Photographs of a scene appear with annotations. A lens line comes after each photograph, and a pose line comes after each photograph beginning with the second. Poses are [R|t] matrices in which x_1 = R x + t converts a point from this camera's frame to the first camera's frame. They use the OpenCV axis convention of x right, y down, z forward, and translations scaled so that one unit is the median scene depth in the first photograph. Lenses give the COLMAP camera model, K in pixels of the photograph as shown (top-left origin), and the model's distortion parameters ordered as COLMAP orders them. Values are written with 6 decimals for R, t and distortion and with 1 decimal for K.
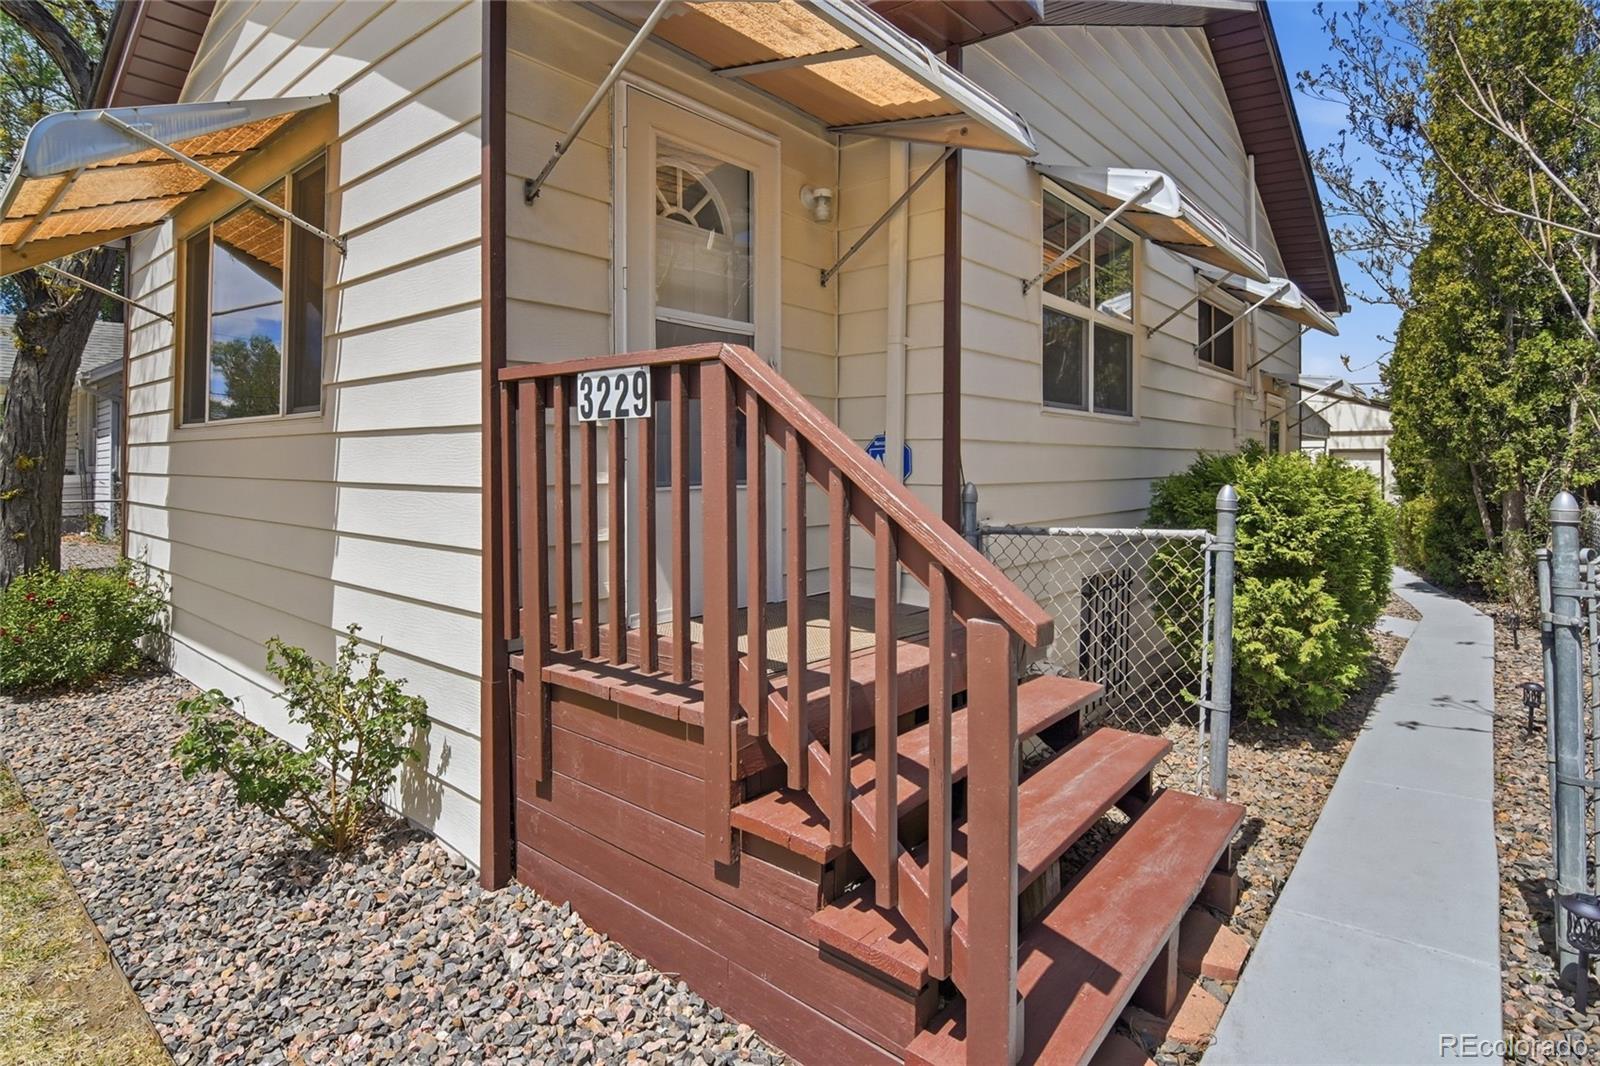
lens RADIAL K [[813.4, 0, 802.9], [0, 813.4, 463.9], [0, 0, 1]] dist [-0.020313, 0.000402]
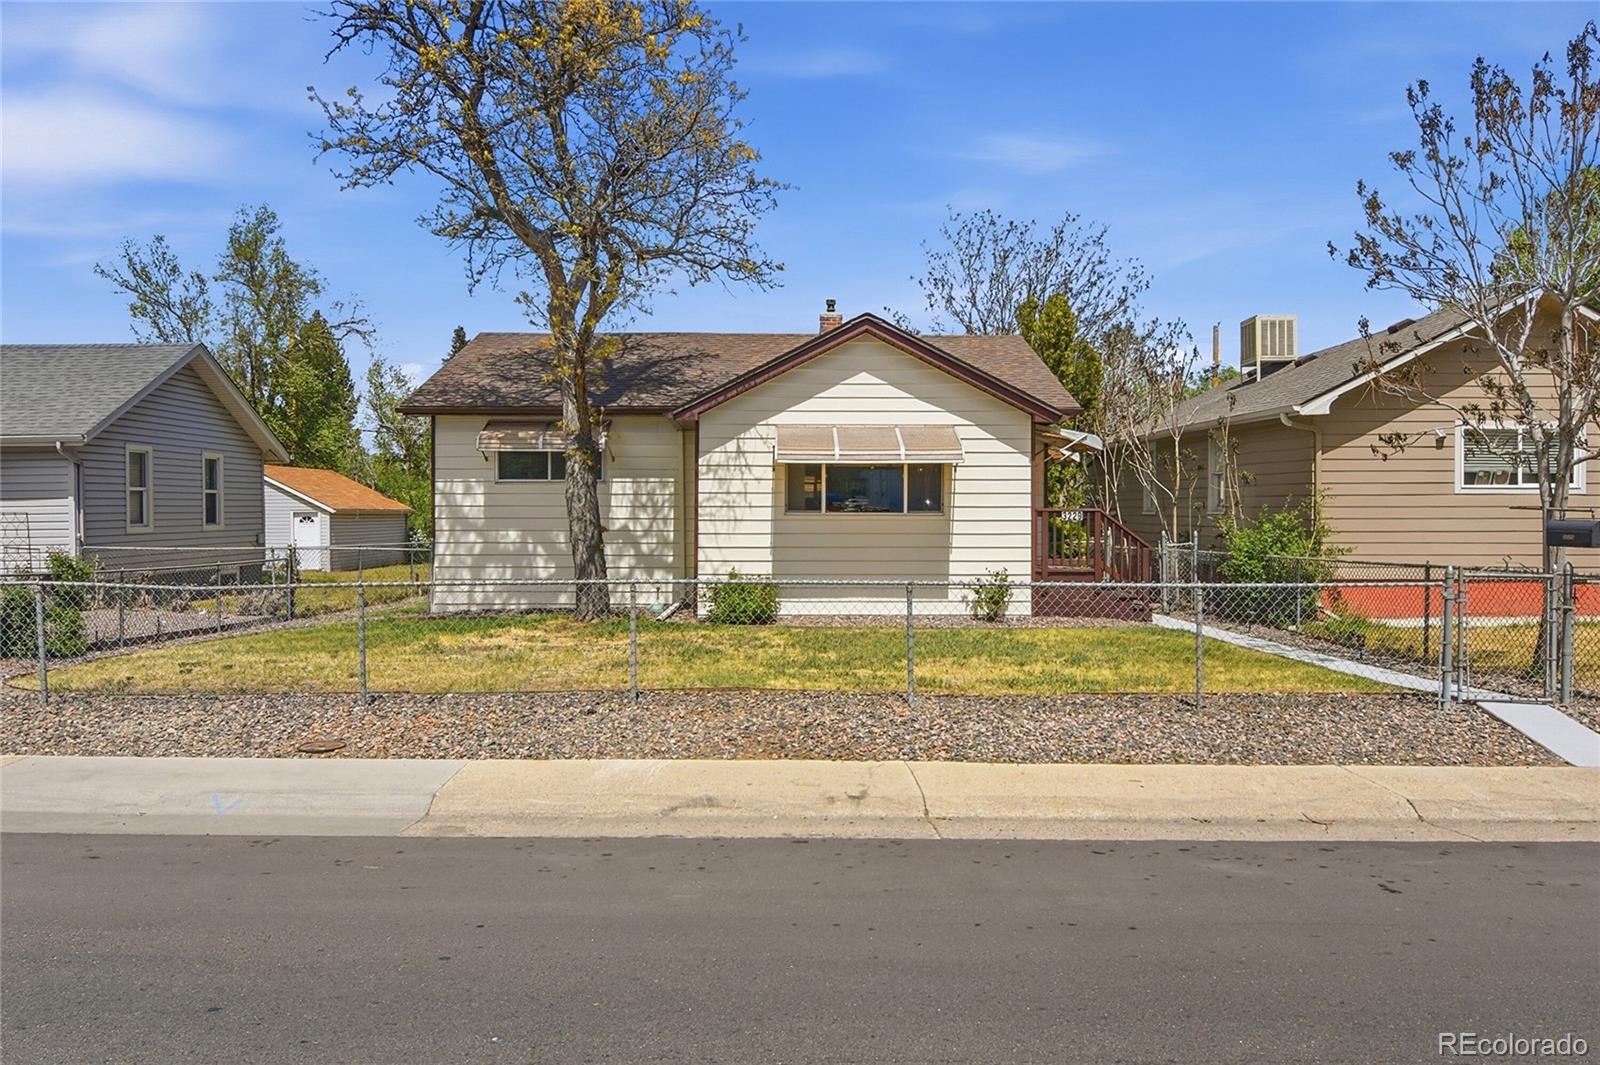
lens RADIAL K [[1066.7, 0, 800.0], [0, 1066.7, 532.5], [0, 0, 1]] dist [-0.008409, -0.002232]
pose [[0.758471, -0.015049, 0.651532, -5.327831], [0.002057, 0.999784, 0.020698, -0.104311], [-0.651703, -0.014358, 0.758338, -2.751174]]
